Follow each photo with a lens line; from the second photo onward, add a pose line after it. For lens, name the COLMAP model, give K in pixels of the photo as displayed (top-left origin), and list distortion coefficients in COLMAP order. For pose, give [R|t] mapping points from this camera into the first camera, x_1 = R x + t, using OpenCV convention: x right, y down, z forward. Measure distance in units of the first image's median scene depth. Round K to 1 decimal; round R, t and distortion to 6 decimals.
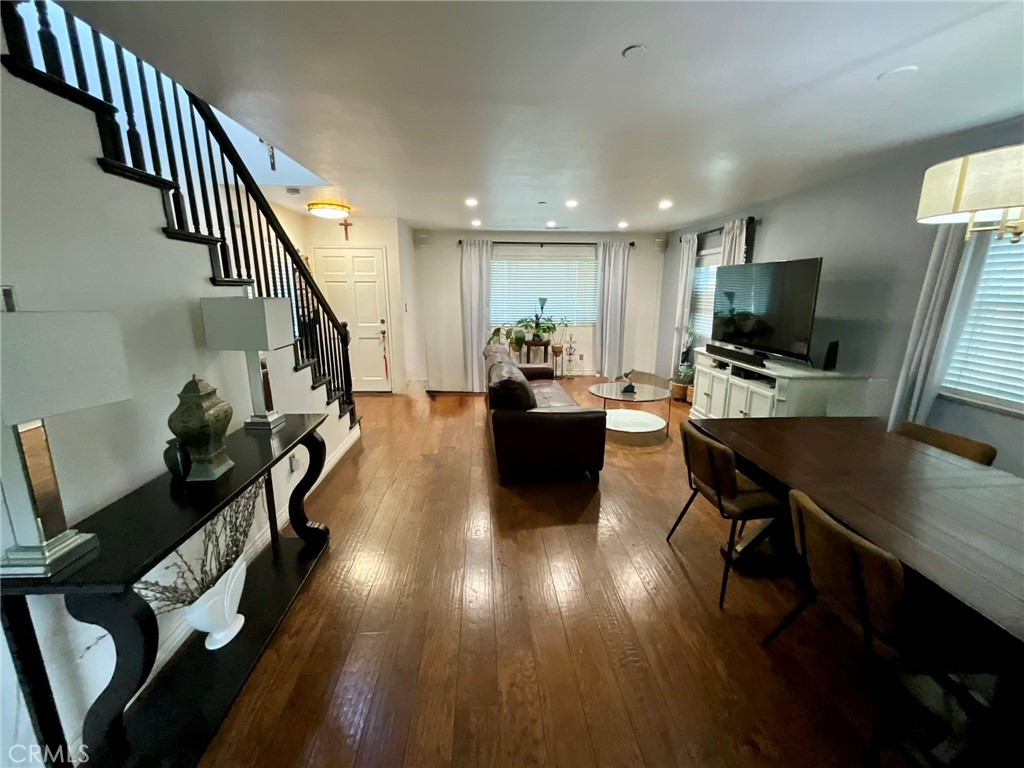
lens RADIAL K [[416.0, 0, 507.8], [0, 416.0, 380.5], [0, 0, 1]] dist [0.004496, 0.001095]
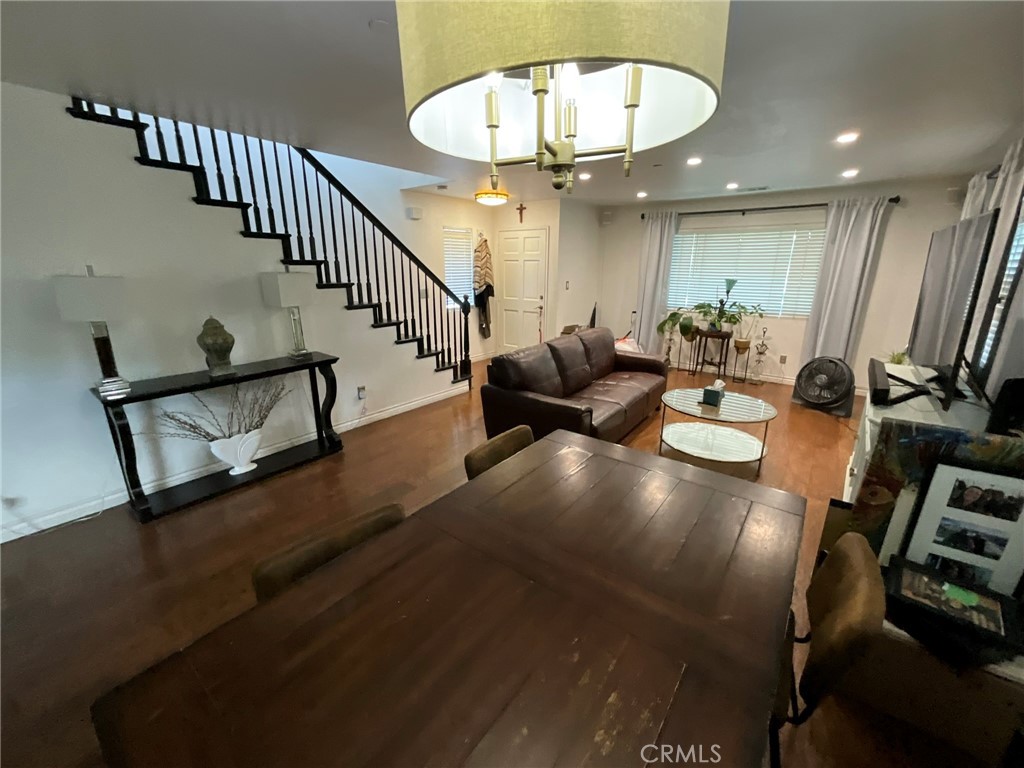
lens RADIAL K [[416.0, 0, 509.1], [0, 416.0, 384.7], [0, 0, 1]] dist [0.004496, 0.001095]
pose [[0.754126, 0.184699, -0.630223, 0.306741], [-0.146253, 0.982771, 0.113013, -0.024700], [0.640238, 0.006946, 0.768145, 0.097736]]
